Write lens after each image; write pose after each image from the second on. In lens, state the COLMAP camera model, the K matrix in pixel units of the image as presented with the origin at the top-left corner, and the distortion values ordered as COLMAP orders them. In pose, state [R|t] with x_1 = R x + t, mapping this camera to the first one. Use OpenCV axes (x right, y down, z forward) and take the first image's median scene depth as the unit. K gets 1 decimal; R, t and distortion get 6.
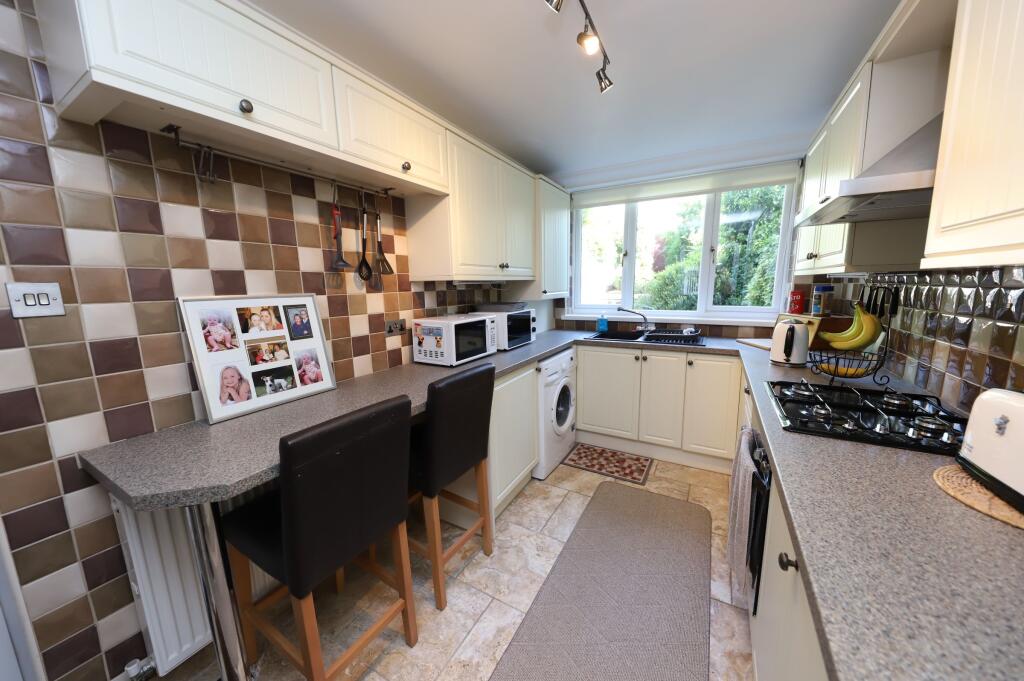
lens RADIAL K [[351.2, 0, 517.0], [0, 351.2, 340.1], [0, 0, 1]] dist [0.001481, -0.003182]
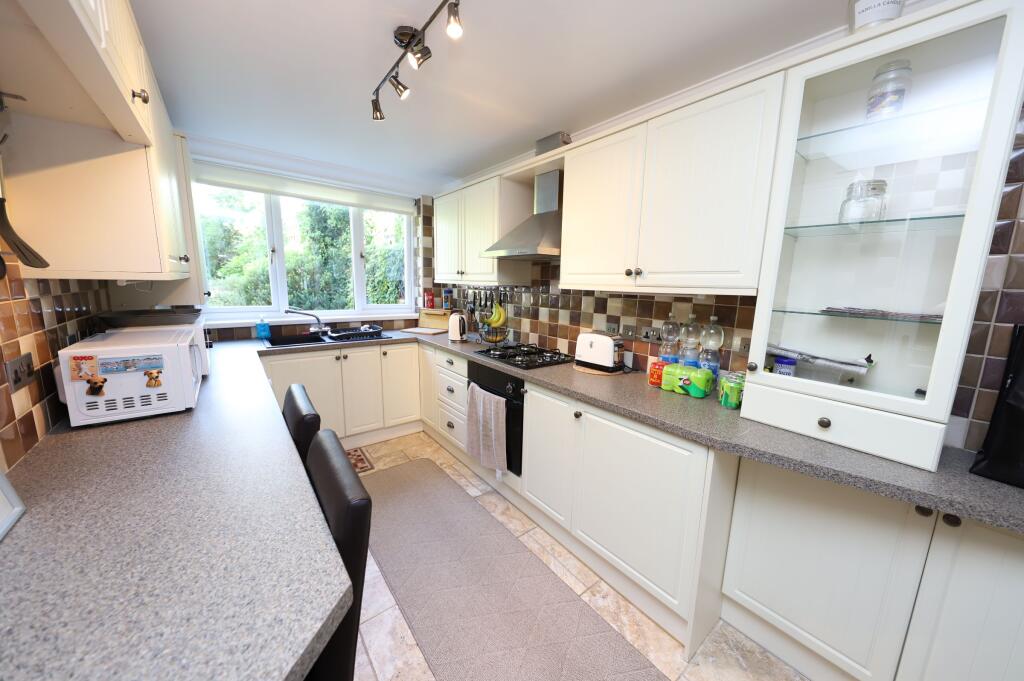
lens RADIAL K [[351.2, 0, 516.6], [0, 351.2, 339.5], [0, 0, 1]] dist [0.001481, -0.003182]
pose [[0.369419, -0.124118, 0.920937, -0.642801], [0.113858, 0.989618, 0.087702, -0.052611], [-0.922261, 0.072458, 0.379715, 0.188402]]
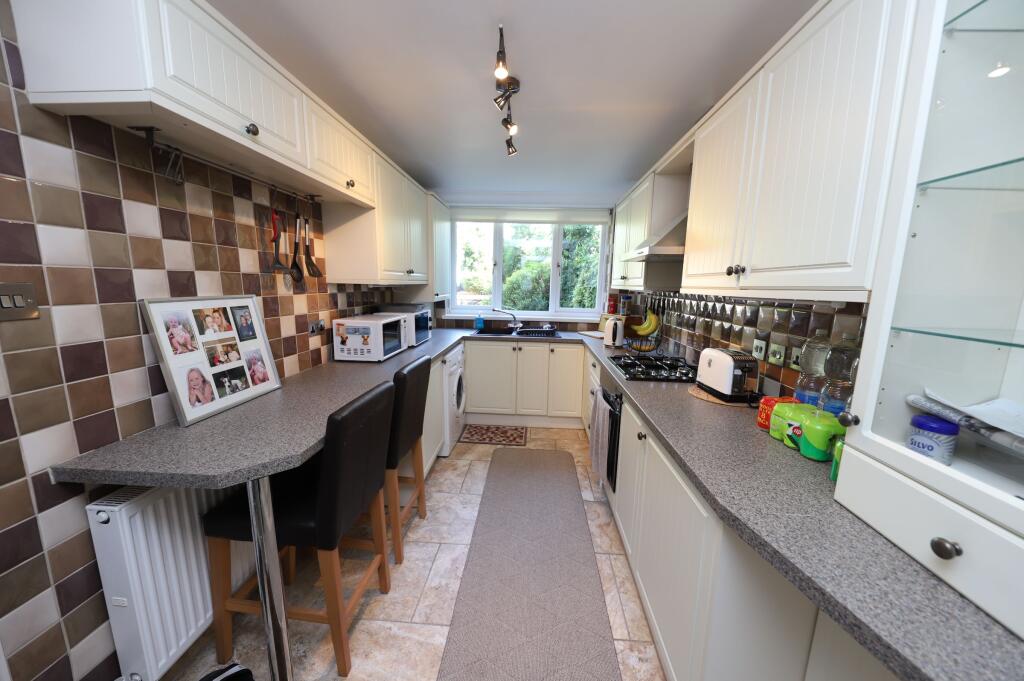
lens RADIAL K [[351.2, 0, 516.7], [0, 351.2, 339.7], [0, 0, 1]] dist [0.001481, -0.003182]
pose [[0.896287, -0.033200, 0.442231, -0.332625], [0.032502, 0.999430, 0.009158, 0.010879], [-0.442283, 0.006165, 0.896854, -0.225704]]
